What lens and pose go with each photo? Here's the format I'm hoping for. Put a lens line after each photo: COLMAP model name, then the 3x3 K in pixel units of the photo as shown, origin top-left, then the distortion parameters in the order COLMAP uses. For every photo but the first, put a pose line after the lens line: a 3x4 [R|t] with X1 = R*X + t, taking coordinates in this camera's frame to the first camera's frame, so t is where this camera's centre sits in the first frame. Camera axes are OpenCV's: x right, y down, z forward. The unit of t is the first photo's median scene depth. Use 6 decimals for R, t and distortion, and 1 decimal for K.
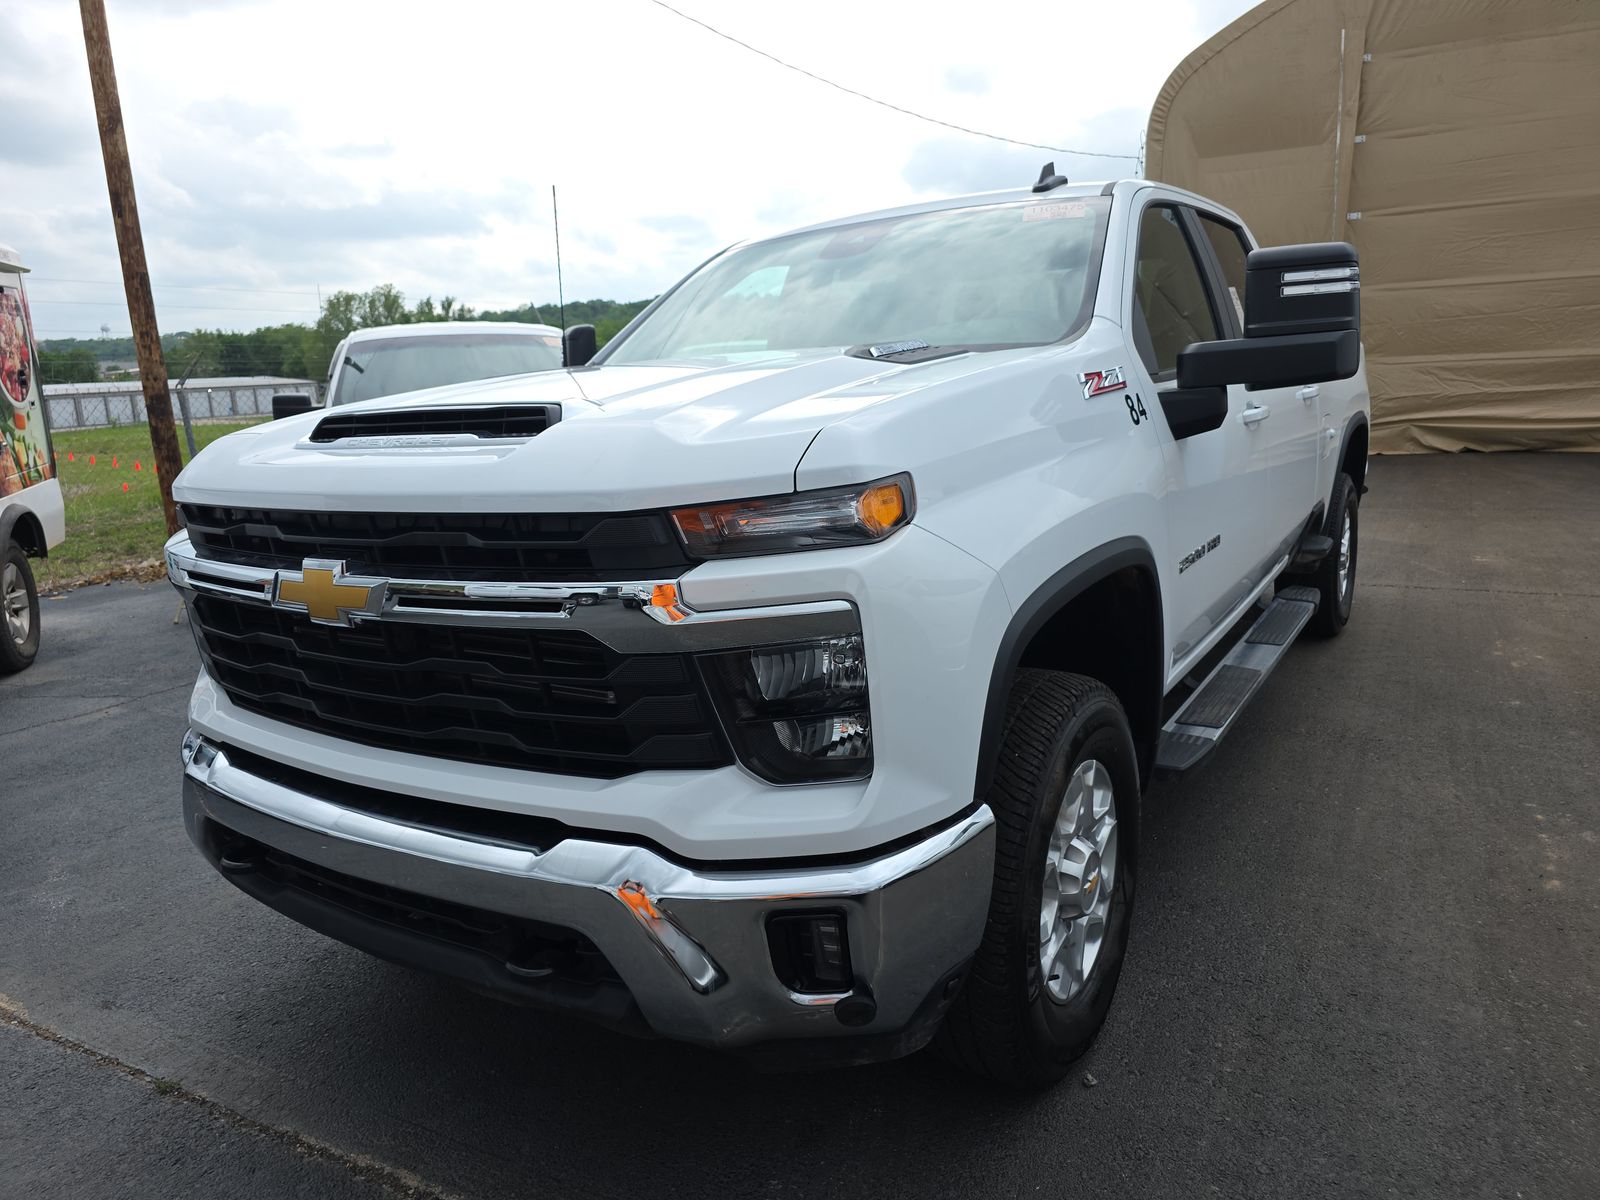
lens RADIAL K [[1077.3, 0, 800.0], [0, 1077.3, 600.0], [0, 0, 1]] dist [0.026892, -0.022097]
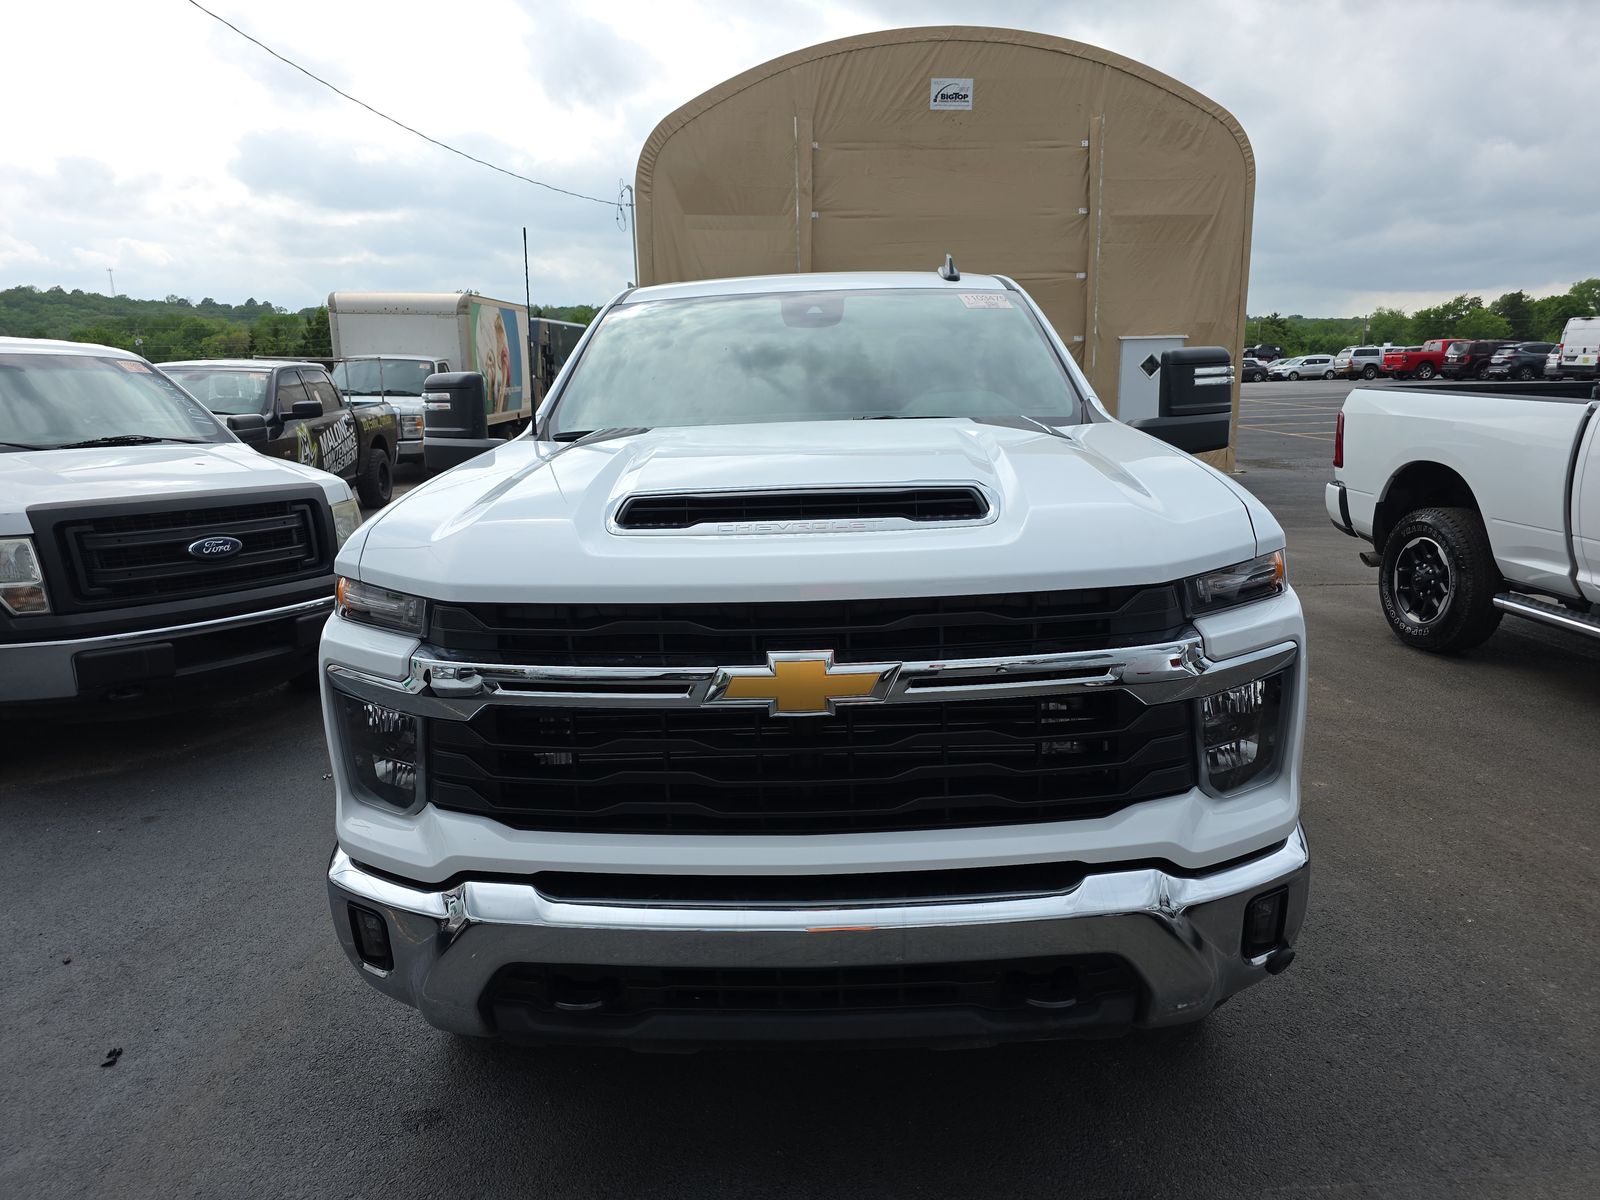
lens RADIAL K [[1070.0, 0, 799.5], [0, 1070.0, 621.6], [0, 0, 1]] dist [0.051667, -0.000496]
pose [[0.846614, -0.085764, 0.525252, -0.917571], [0.087100, 0.995952, 0.022231, -0.083006], [-0.525032, 0.026929, 0.850656, 0.173470]]
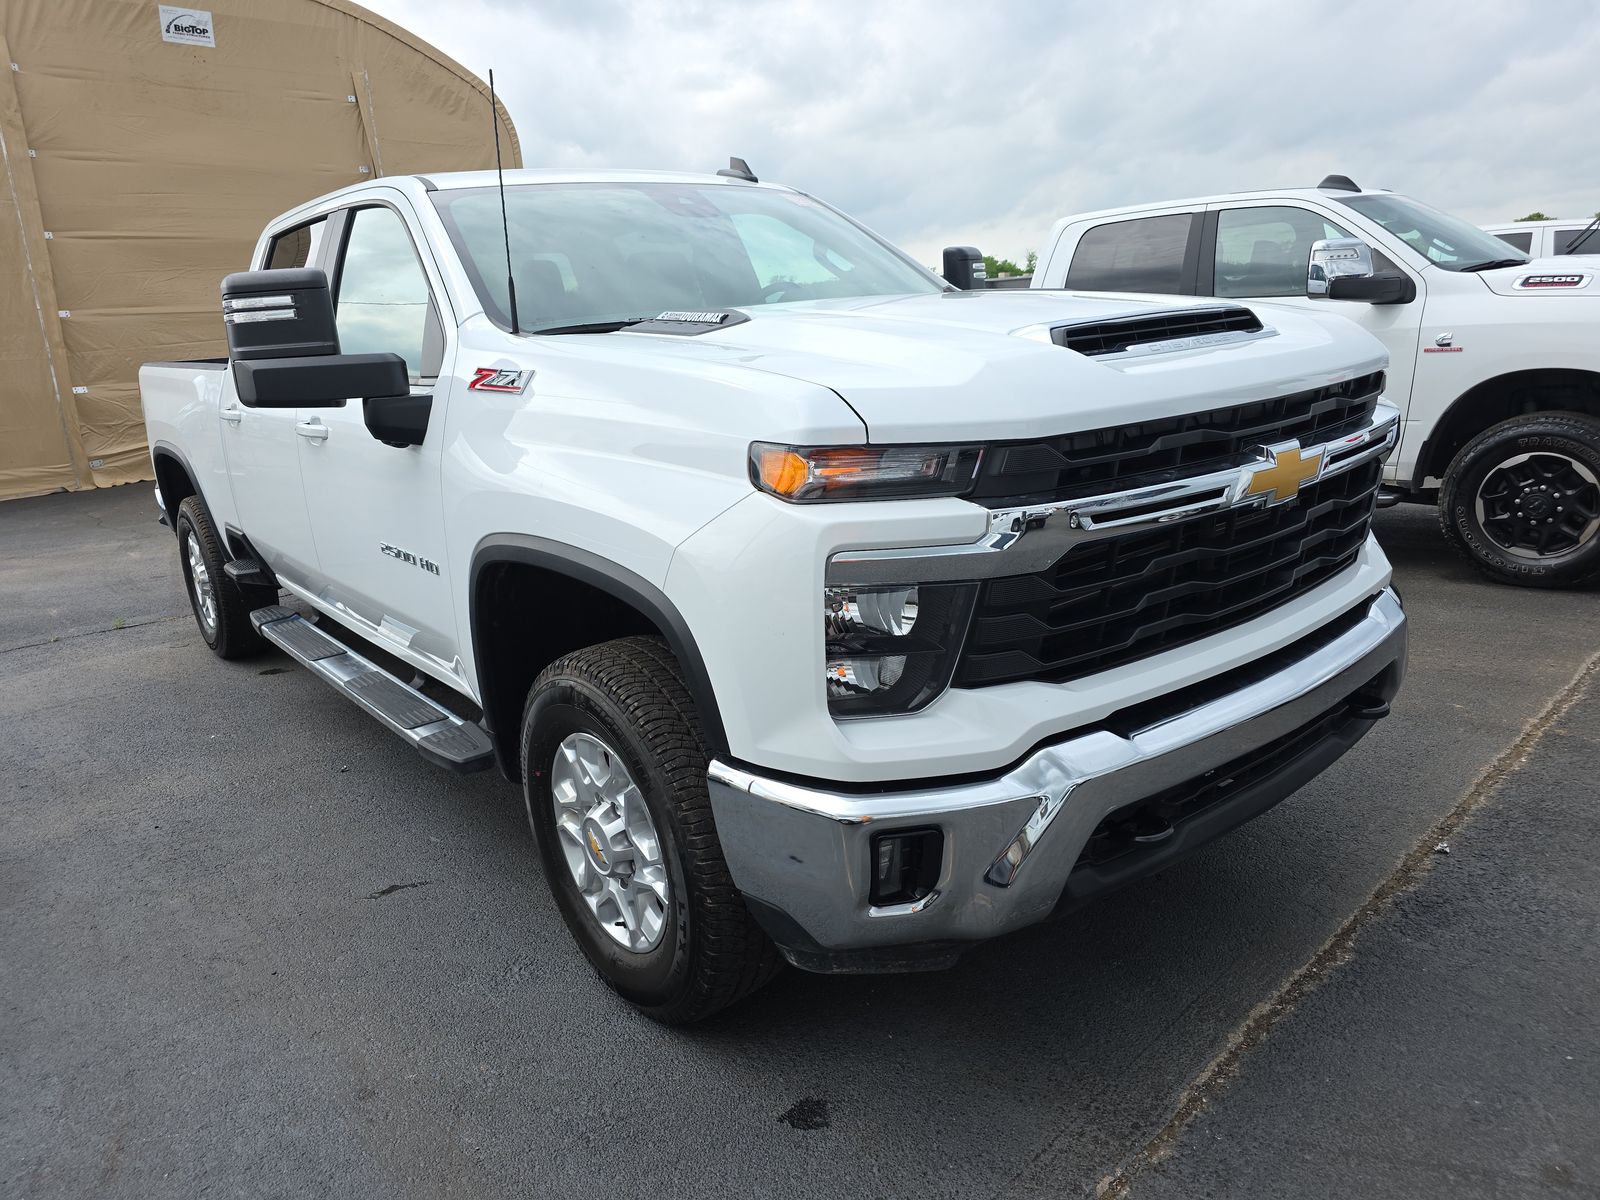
lens RADIAL K [[1077.3, 0, 800.0], [0, 1077.3, 600.0], [0, 0, 1]] dist [0.026892, -0.022097]
pose [[0.324920, -0.211457, 0.921799, -1.339580], [0.241239, 0.960972, 0.135410, -0.122893], [-0.914457, 0.178376, 0.363251, 0.735284]]
